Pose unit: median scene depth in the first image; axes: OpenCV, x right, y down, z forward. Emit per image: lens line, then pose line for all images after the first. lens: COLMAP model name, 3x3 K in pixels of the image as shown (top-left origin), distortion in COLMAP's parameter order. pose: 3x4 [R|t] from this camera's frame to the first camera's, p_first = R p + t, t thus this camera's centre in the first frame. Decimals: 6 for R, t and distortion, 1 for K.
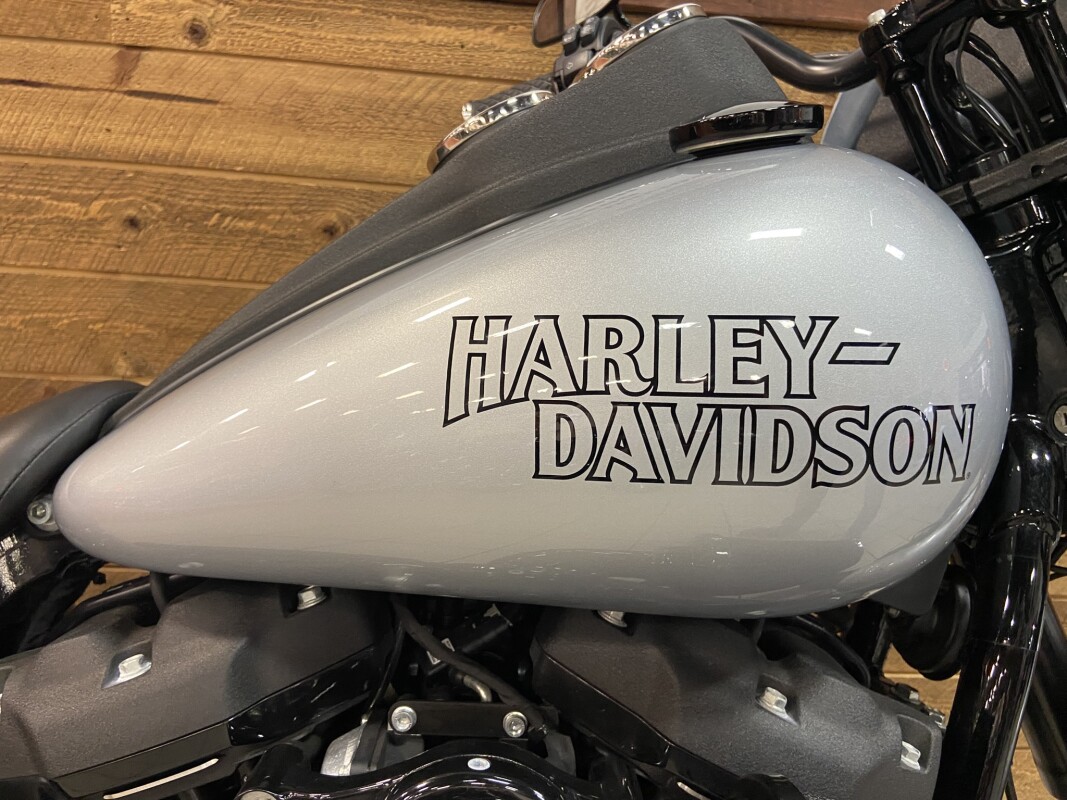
lens RADIAL K [[803.2, 0, 534.1], [0, 803.2, 393.8], [0, 0, 1]] dist [0.125920, -0.166895]
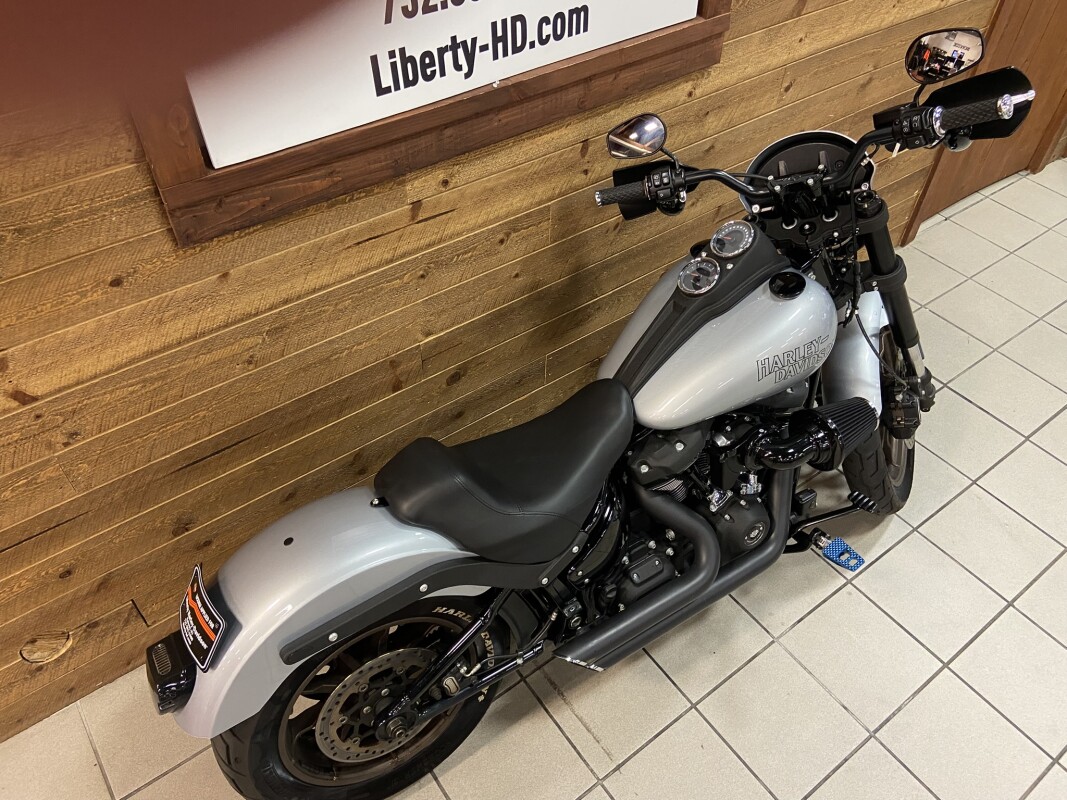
lens RADIAL K [[799.5, 0, 532.0], [0, 799.5, 402.0], [0, 0, 1]] dist [0.132526, -0.176028]
pose [[0.840676, -0.425834, 0.334558, -1.065543], [0.180139, 0.802507, 0.568799, -1.042961], [-0.510699, -0.417909, 0.751358, -0.731935]]
